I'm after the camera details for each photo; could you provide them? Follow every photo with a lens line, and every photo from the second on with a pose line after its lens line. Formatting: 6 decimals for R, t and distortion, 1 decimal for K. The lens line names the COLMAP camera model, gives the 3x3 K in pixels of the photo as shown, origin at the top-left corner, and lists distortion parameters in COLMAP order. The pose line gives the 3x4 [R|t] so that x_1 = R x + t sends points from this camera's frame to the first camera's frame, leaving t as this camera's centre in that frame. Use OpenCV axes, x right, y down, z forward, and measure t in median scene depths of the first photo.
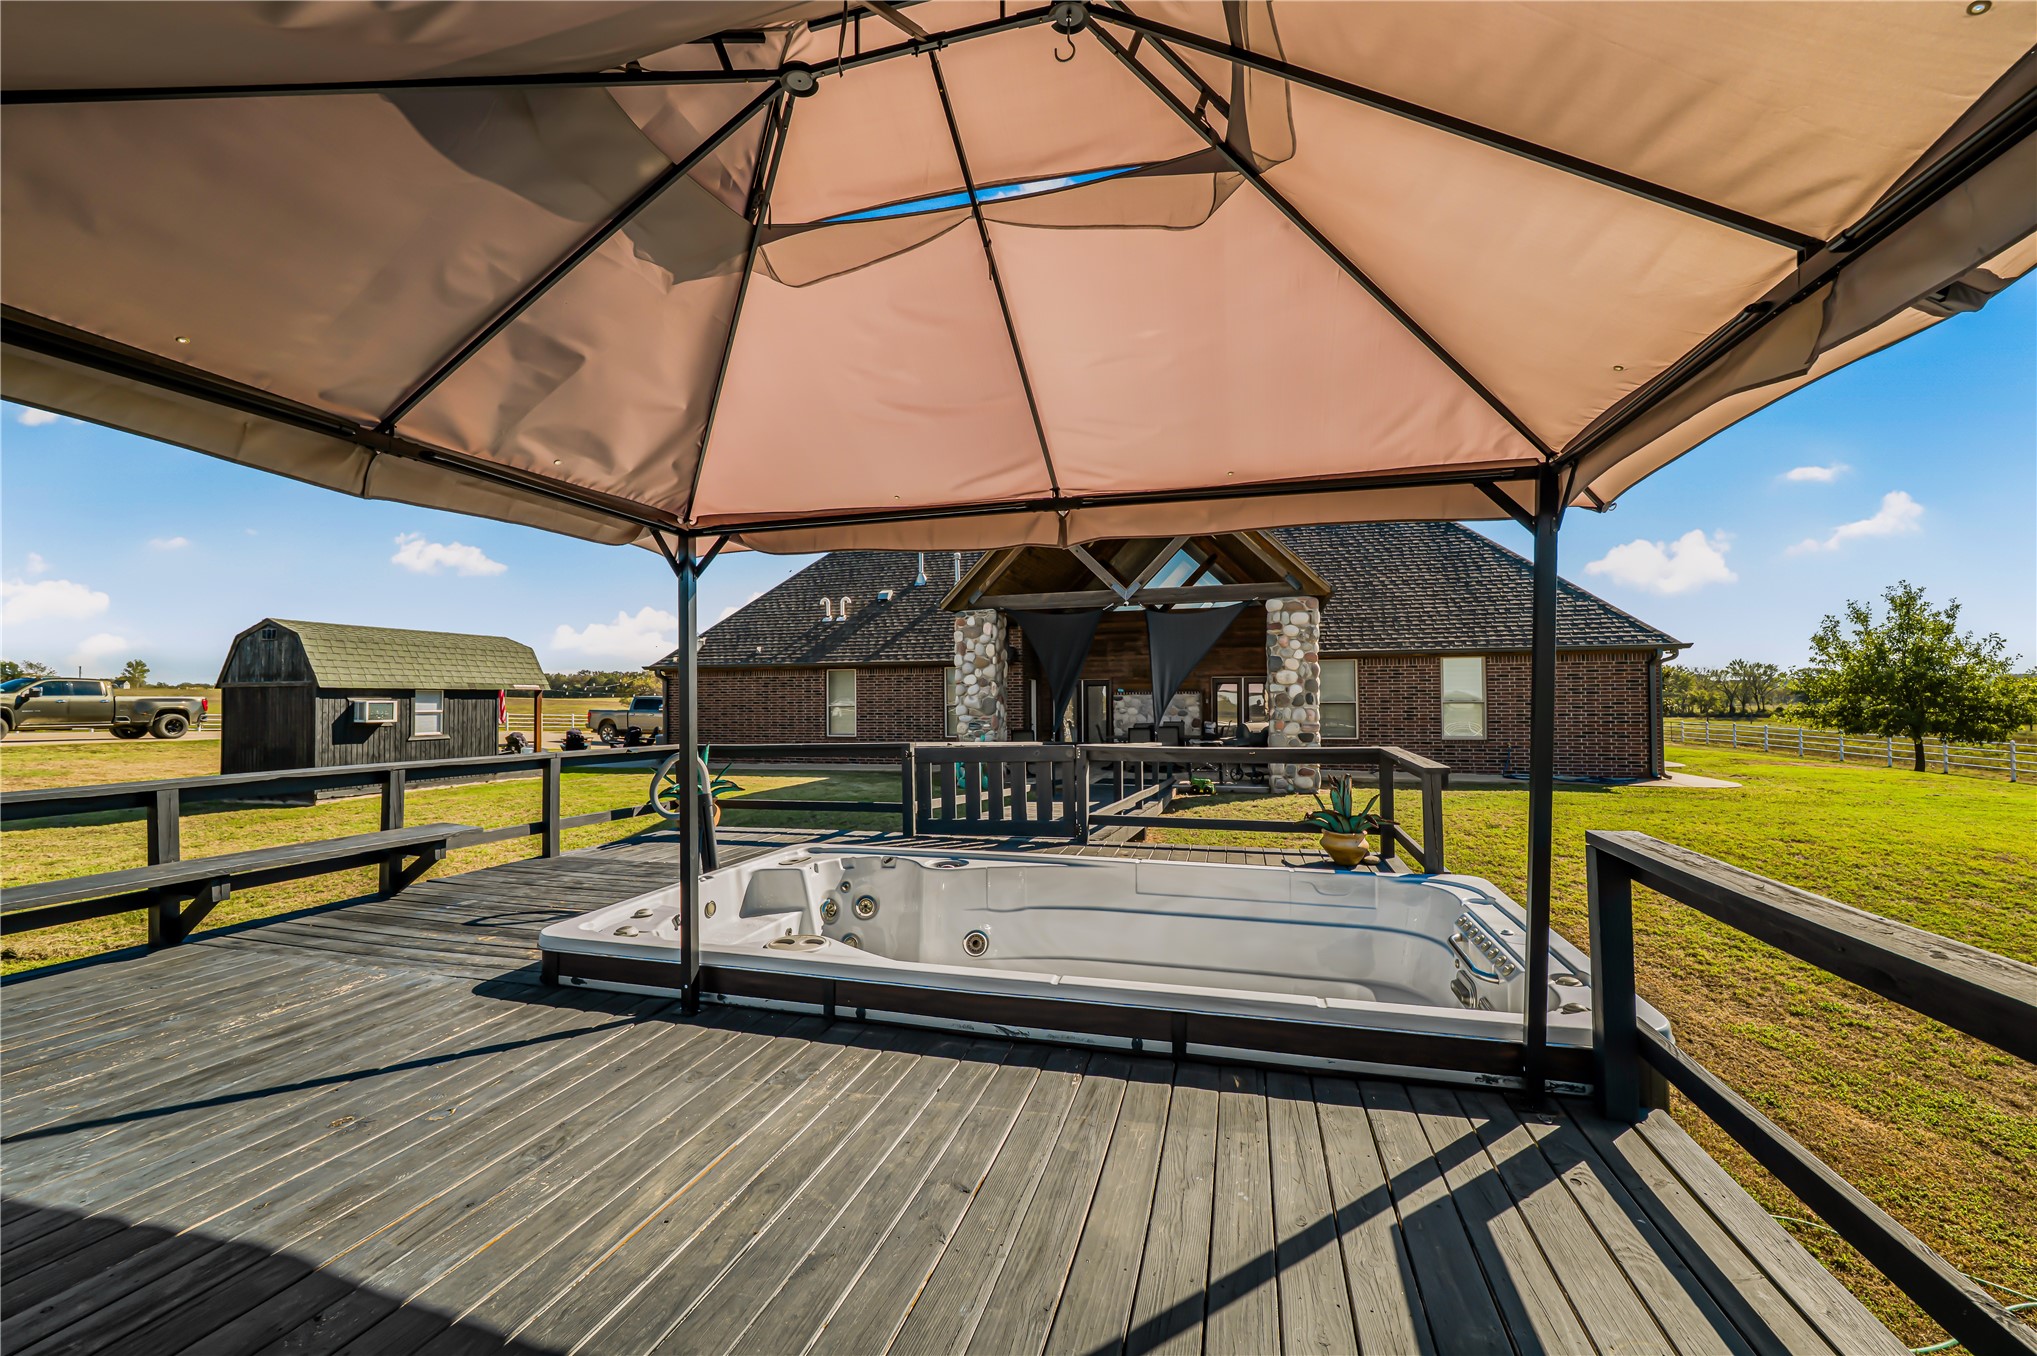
lens RADIAL K [[842.0, 0, 1001.4], [0, 842.0, 674.6], [0, 0, 1]] dist [-0.013371, 0.000306]
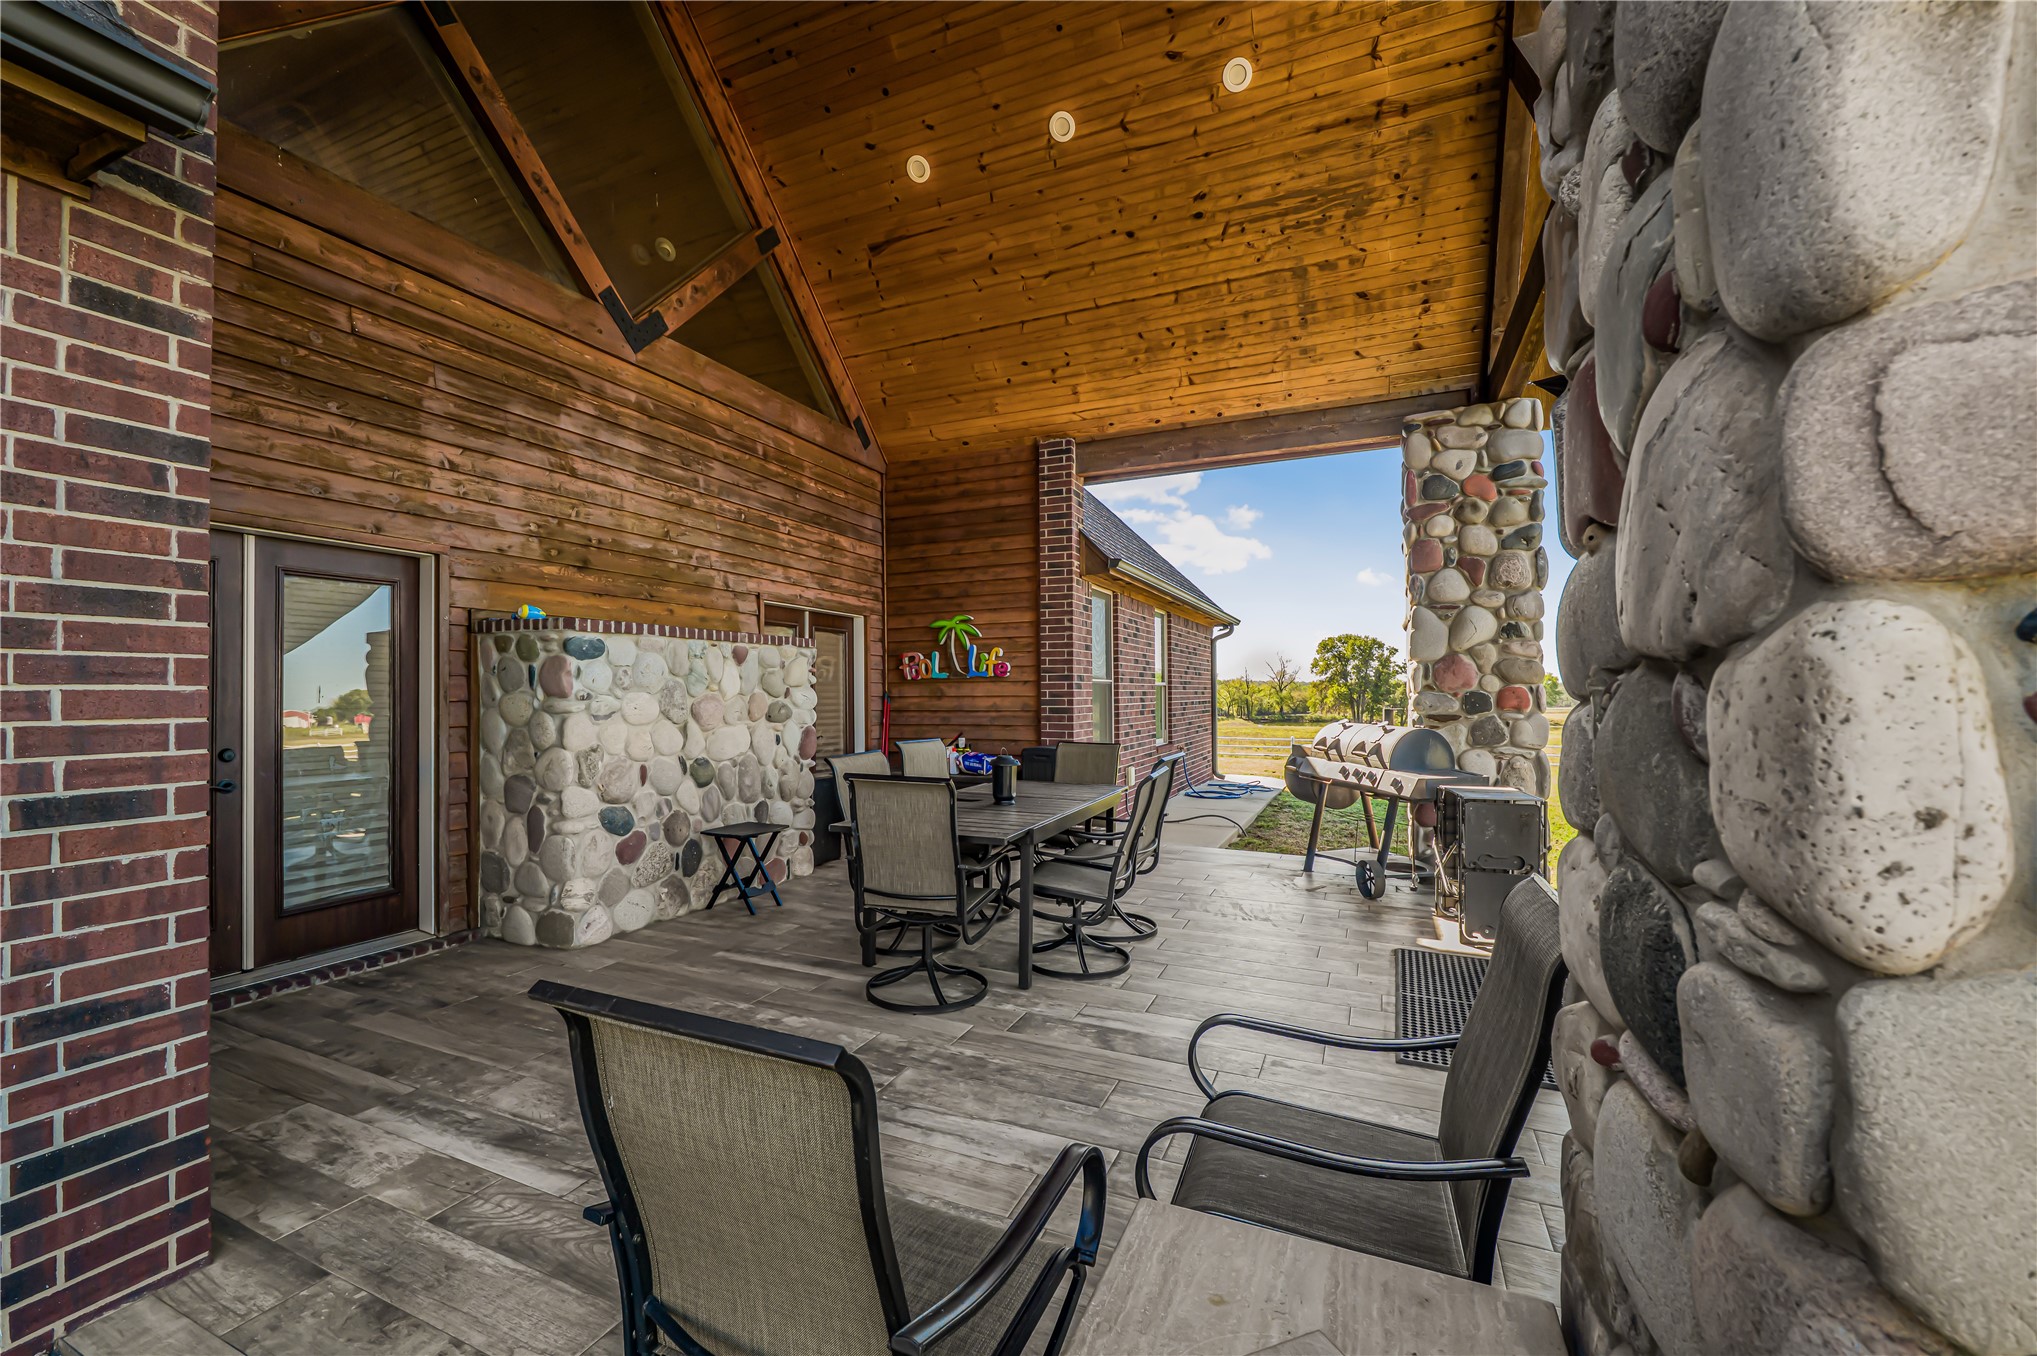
lens RADIAL K [[842.0, 0, 1001.4], [0, 842.0, 674.6], [0, 0, 1]] dist [-0.013371, 0.000306]
pose [[0.141498, 0.032626, 0.989401, -0.064017], [-0.021676, 0.999319, -0.029853, 0.046113], [-0.989701, -0.017222, 0.142109, 1.027365]]
